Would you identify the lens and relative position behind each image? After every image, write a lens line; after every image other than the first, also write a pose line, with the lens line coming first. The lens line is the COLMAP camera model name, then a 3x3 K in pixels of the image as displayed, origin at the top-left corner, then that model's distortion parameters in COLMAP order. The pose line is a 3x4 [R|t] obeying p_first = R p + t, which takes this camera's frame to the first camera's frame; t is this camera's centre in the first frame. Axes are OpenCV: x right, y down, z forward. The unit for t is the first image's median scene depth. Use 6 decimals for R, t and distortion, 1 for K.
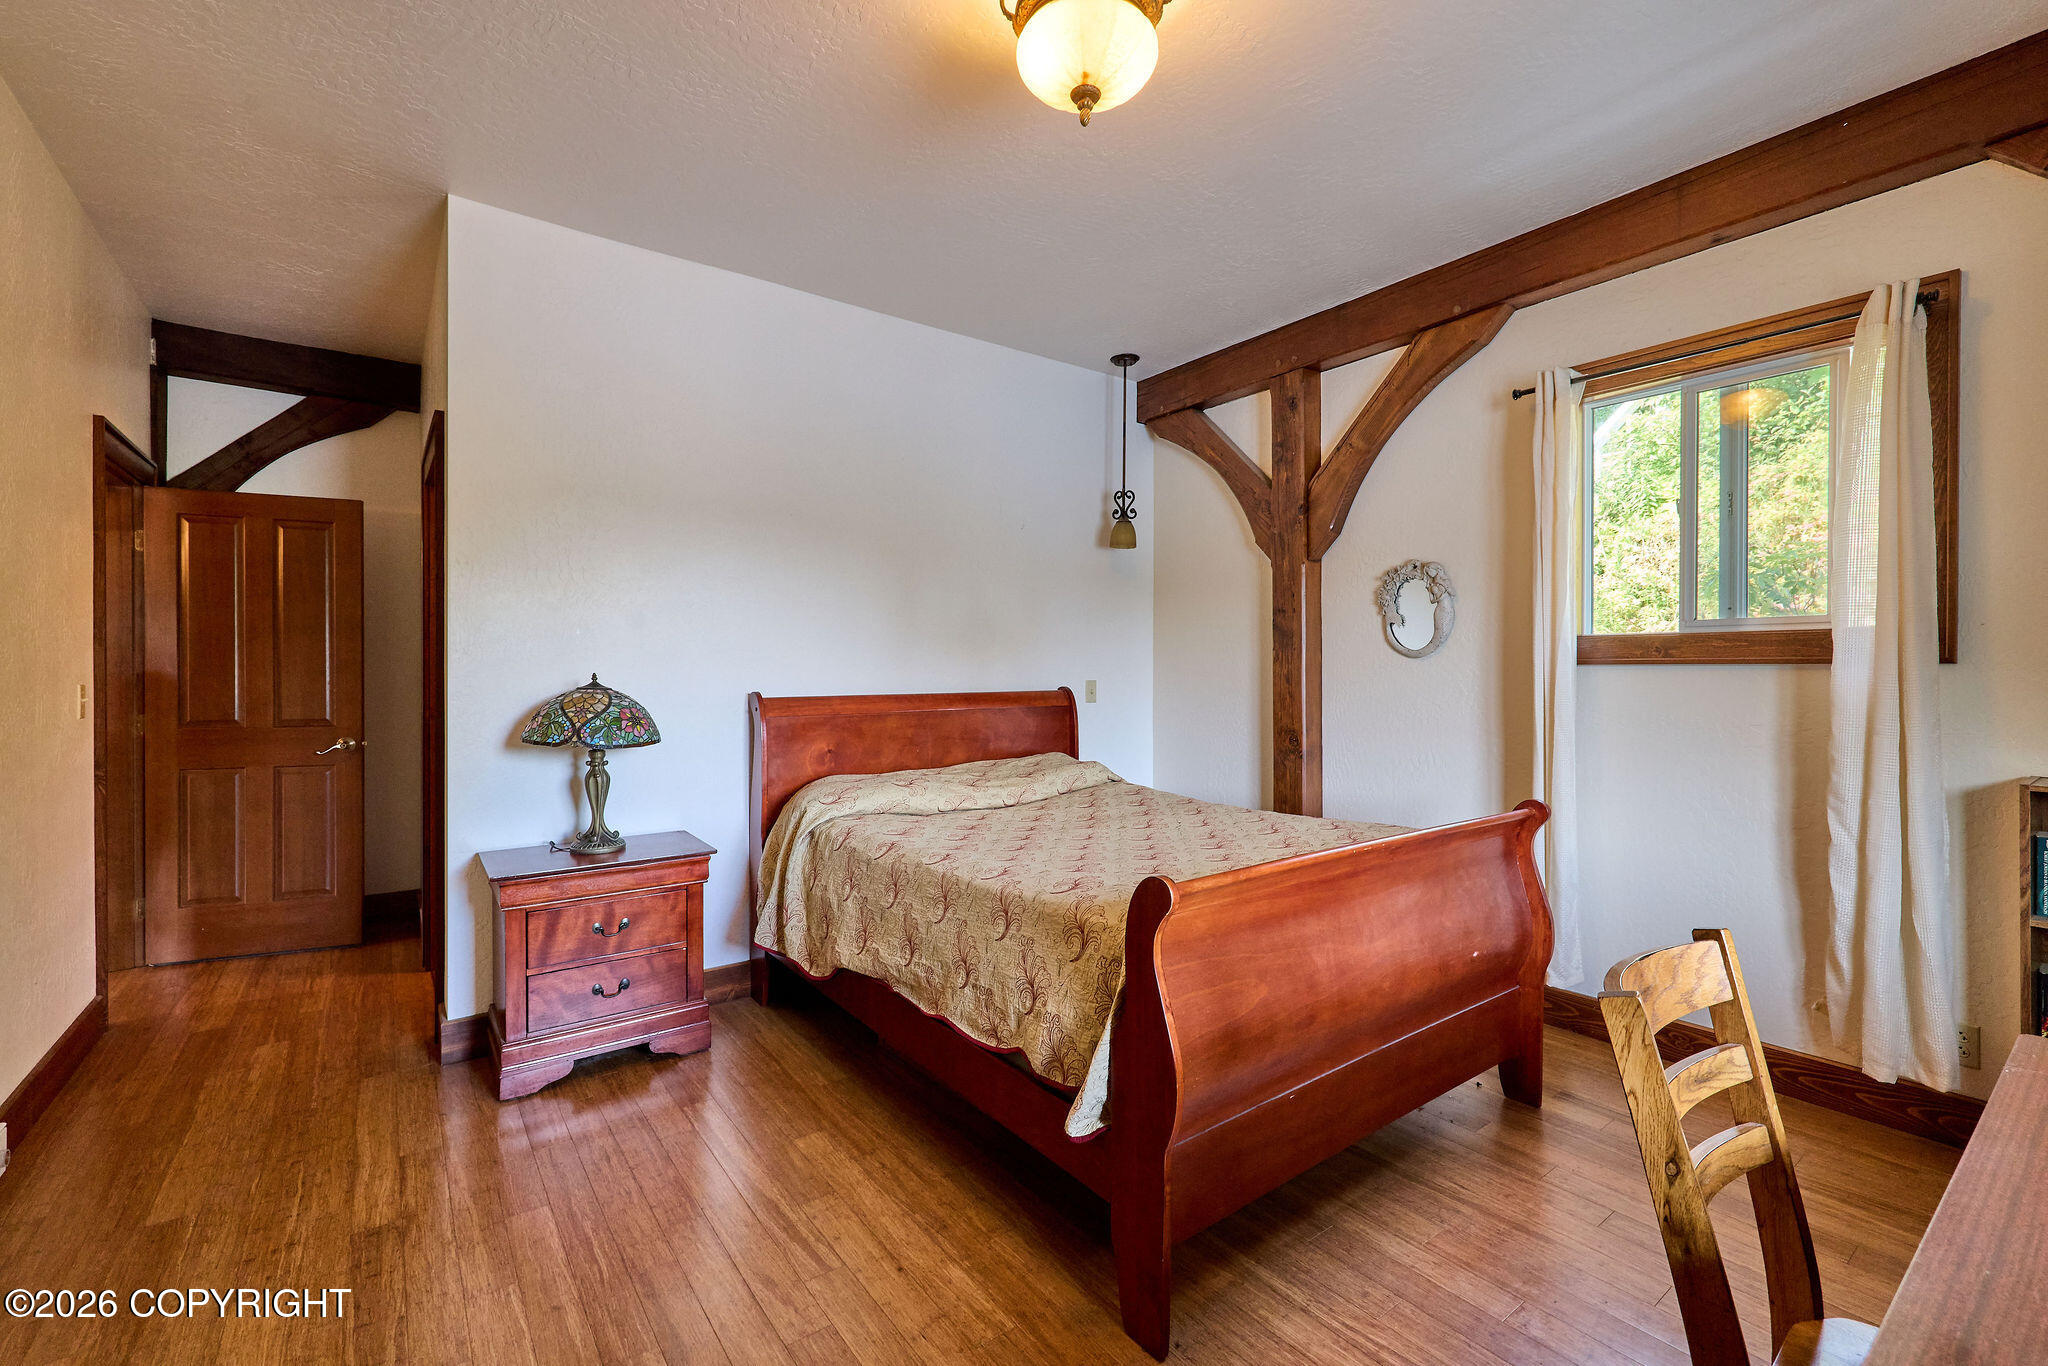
lens RADIAL K [[876.8, 0, 1016.0], [0, 876.8, 676.3], [0, 0, 1]] dist [-0.001404, -0.000172]
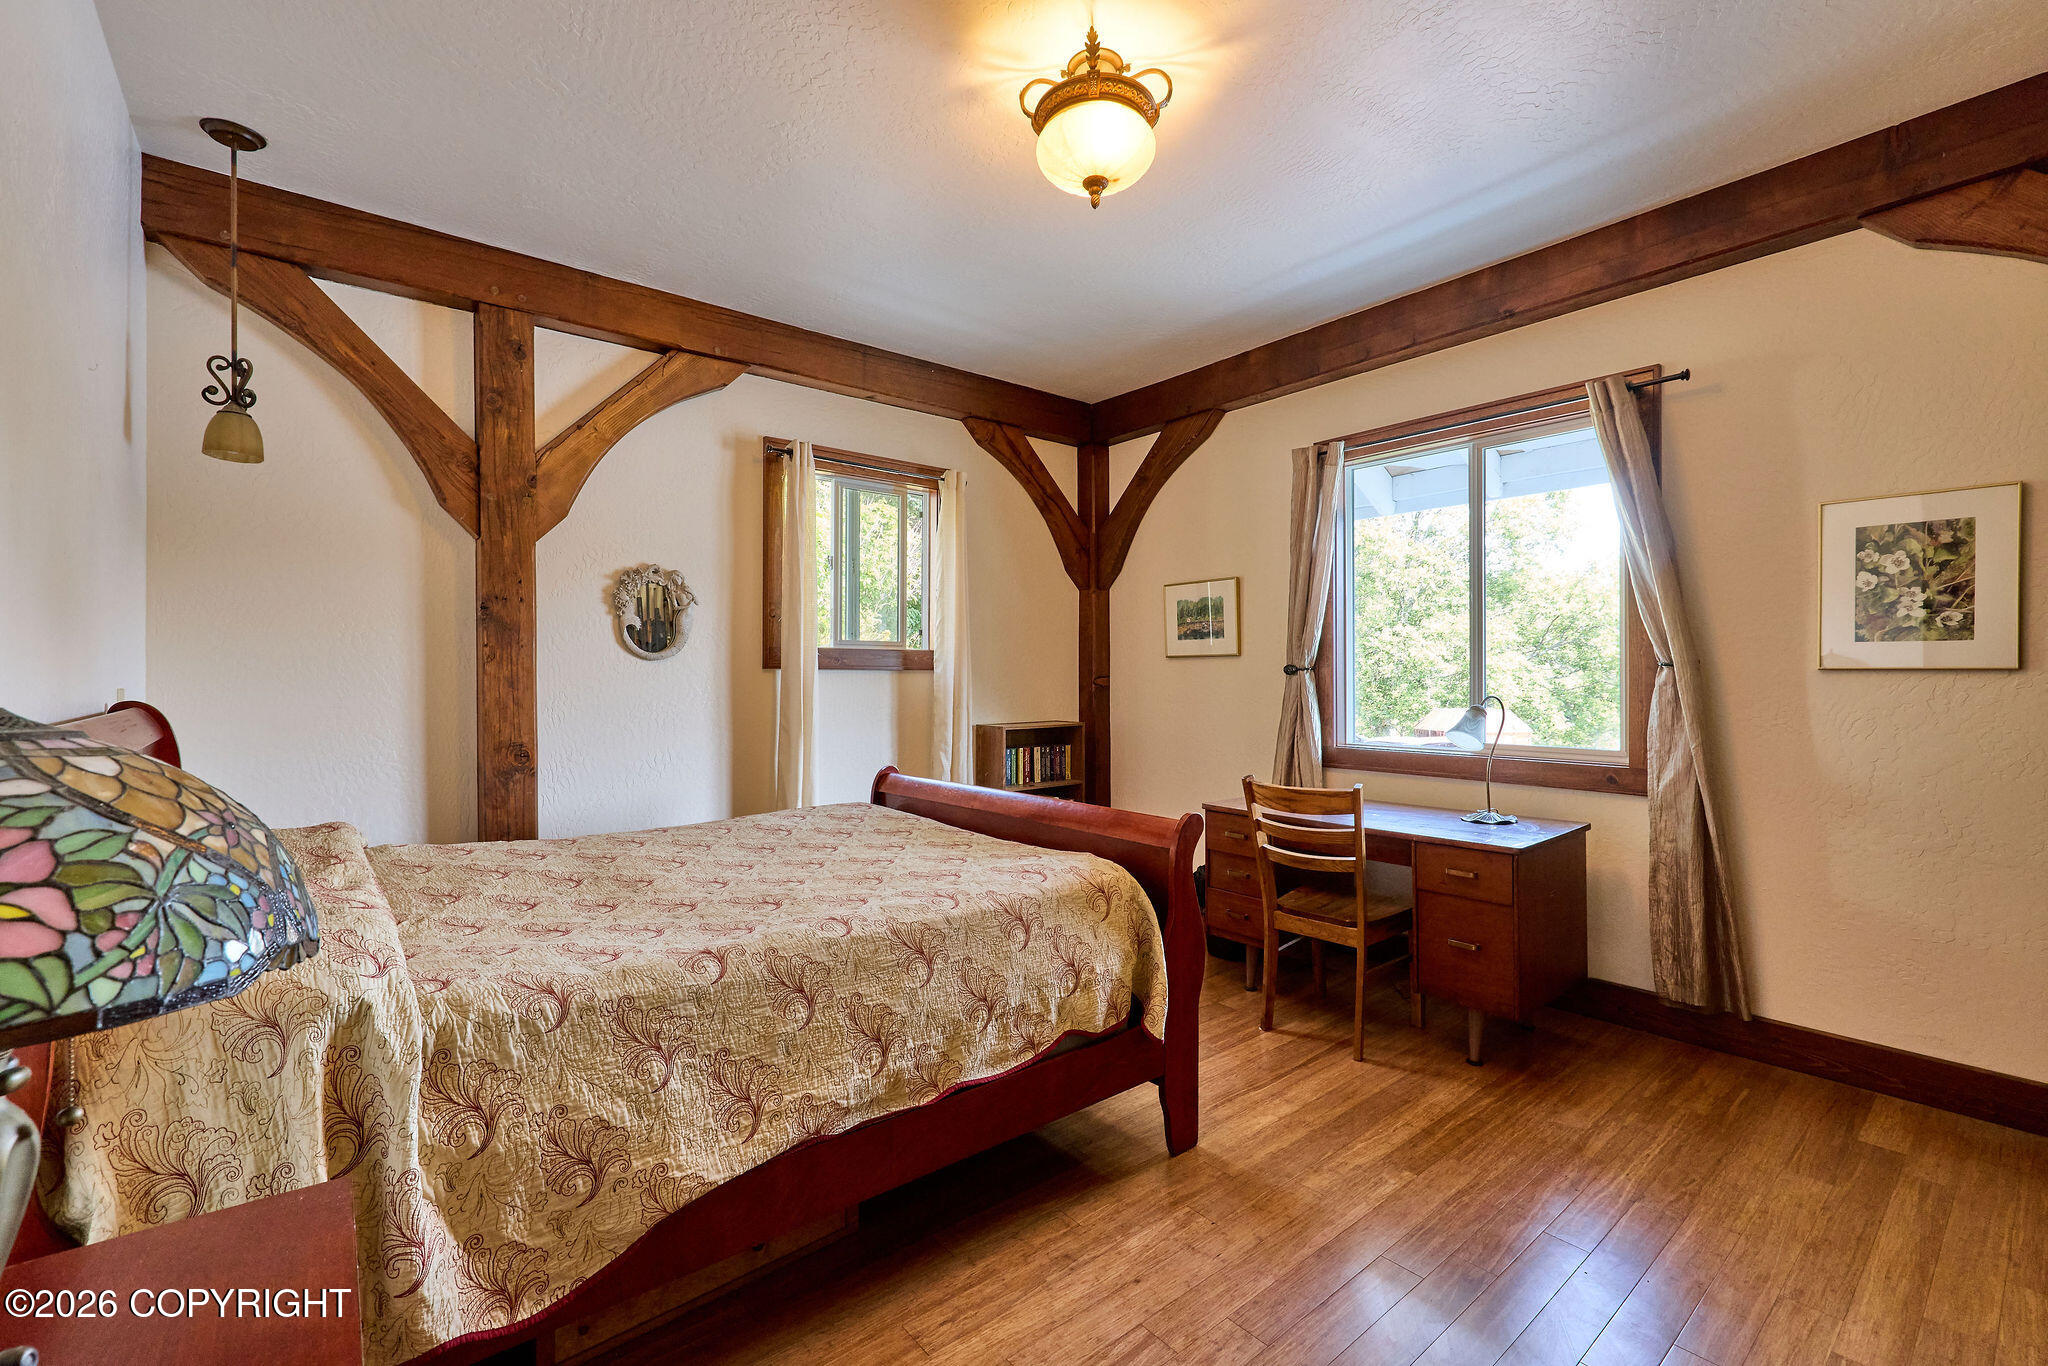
lens RADIAL K [[876.8, 0, 1016.0], [0, 876.8, 676.3], [0, 0, 1]] dist [-0.001404, -0.000172]
pose [[-0.049897, 0.001263, 0.998754, -0.807713], [0.004279, 0.999990, -0.001051, 0.000234], [-0.998745, 0.004222, -0.049902, 0.863139]]
